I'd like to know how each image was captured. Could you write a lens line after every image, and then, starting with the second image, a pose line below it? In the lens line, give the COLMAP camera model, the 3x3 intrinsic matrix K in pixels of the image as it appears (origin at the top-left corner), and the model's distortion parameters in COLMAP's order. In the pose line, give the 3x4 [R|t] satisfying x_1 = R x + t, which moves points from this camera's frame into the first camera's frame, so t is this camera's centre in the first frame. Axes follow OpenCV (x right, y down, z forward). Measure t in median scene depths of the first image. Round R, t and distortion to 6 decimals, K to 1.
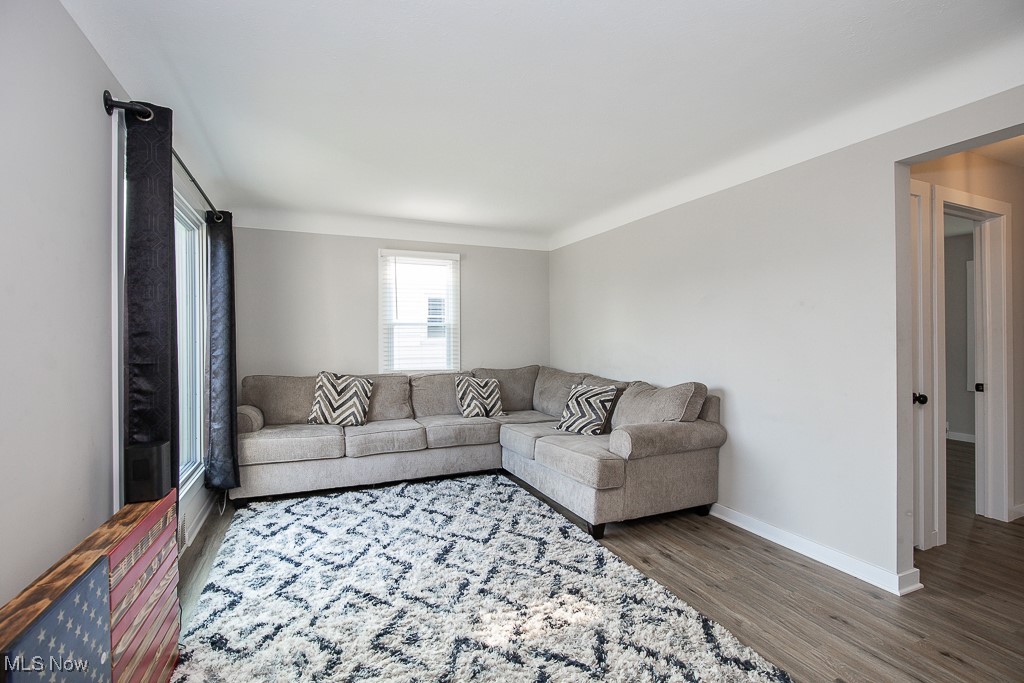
lens RADIAL K [[464.7, 0, 516.4], [0, 464.7, 337.7], [0, 0, 1]] dist [-0.011592, -0.000049]
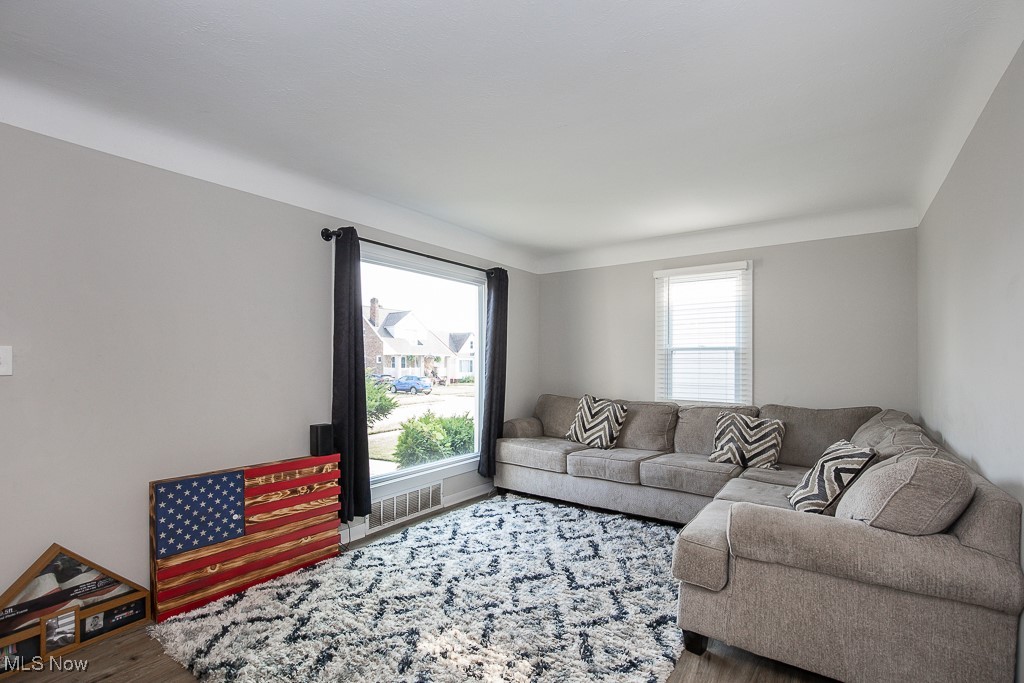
lens RADIAL K [[478.4, 0, 514.0], [0, 478.4, 359.5], [0, 0, 1]] dist [-0.011634, 0.000504]
pose [[0.512282, -0.000853, -0.858817, 0.537819], [-0.004173, 0.999985, -0.003482, -0.006037], [0.858807, 0.005368, 0.512271, 0.322082]]
